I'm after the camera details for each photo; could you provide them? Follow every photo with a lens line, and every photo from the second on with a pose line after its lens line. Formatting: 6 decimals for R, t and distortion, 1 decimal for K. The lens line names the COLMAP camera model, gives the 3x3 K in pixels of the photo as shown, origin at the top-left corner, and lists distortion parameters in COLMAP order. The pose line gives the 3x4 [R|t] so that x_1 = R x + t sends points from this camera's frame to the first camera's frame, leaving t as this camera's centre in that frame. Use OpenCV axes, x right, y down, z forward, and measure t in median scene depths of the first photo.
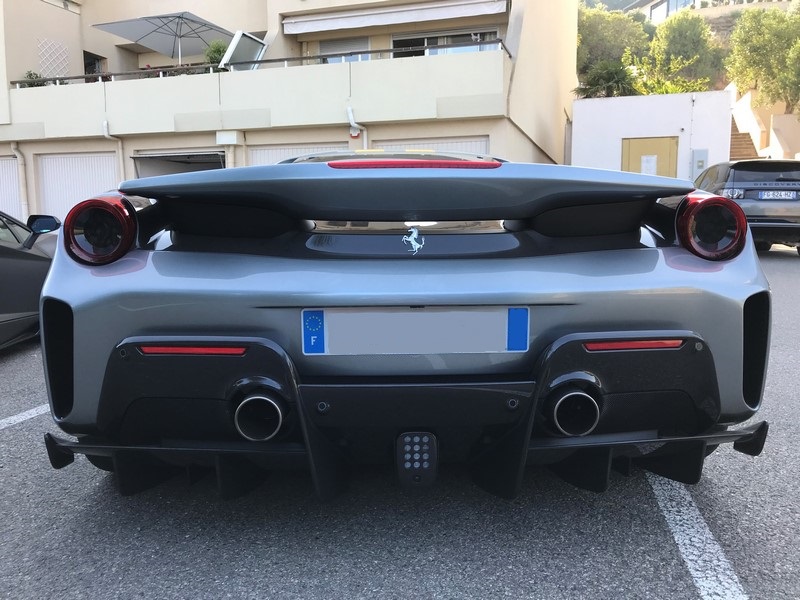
lens RADIAL K [[656.0, 0, 400.8], [0, 656.0, 298.0], [0, 0, 1]] dist [0.017789, -0.003420]
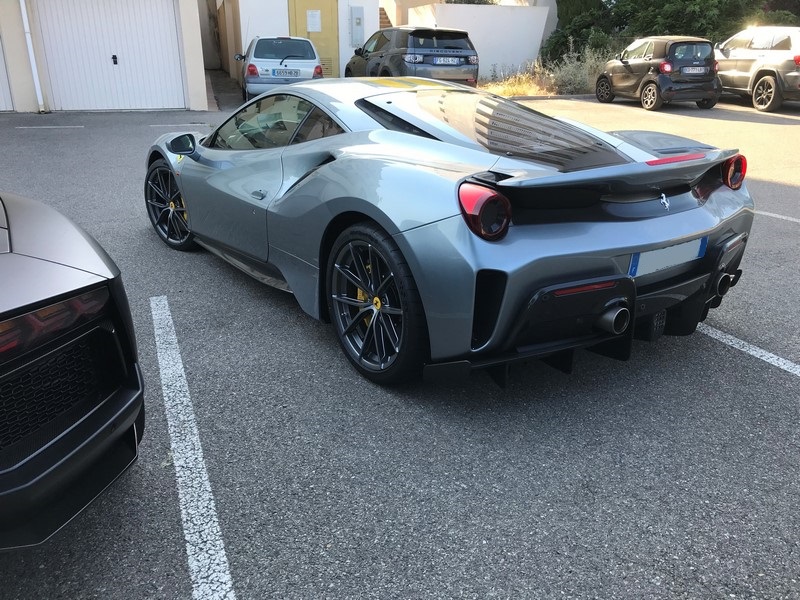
lens RADIAL K [[656.0, 0, 396.0], [0, 656.0, 299.3], [0, 0, 1]] dist [0.017789, -0.003420]
pose [[0.833812, -0.187297, 0.519305, -0.209788], [0.059632, 0.965740, 0.252566, -0.044267], [-0.548819, -0.179625, 0.816414, -0.006555]]
